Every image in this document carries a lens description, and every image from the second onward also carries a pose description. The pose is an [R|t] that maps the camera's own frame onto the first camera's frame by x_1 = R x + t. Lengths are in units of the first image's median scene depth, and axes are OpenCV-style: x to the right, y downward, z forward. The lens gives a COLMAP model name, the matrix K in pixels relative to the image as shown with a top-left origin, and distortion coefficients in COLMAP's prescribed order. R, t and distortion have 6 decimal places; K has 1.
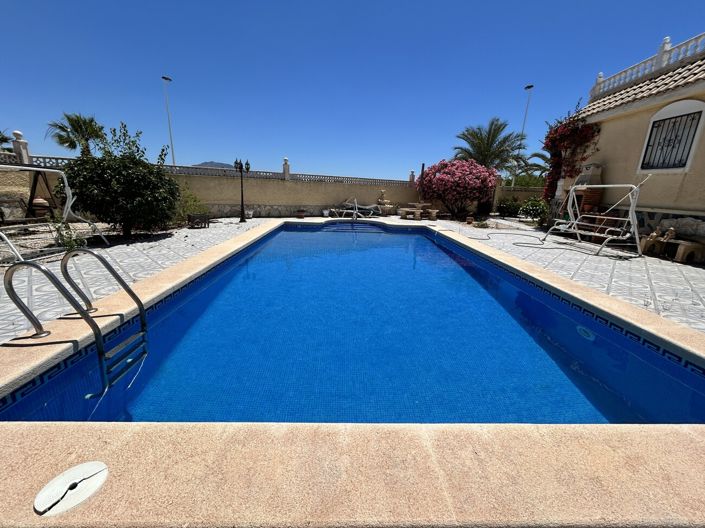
lens RADIAL K [[288.6, 0, 352.2], [0, 288.6, 264.9], [0, 0, 1]] dist [-0.003342, -0.000038]
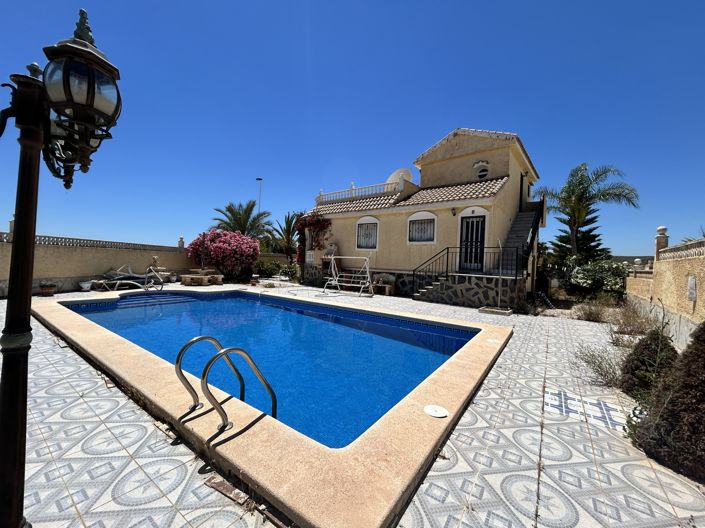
lens RADIAL K [[288.6, 0, 347.8], [0, 288.6, 263.4], [0, 0, 1]] dist [-0.003342, -0.000038]
pose [[0.602267, -0.016777, 0.798119, -0.405728], [0.185472, 0.975362, -0.119456, -0.025619], [-0.776450, 0.219973, 0.590539, -0.006951]]
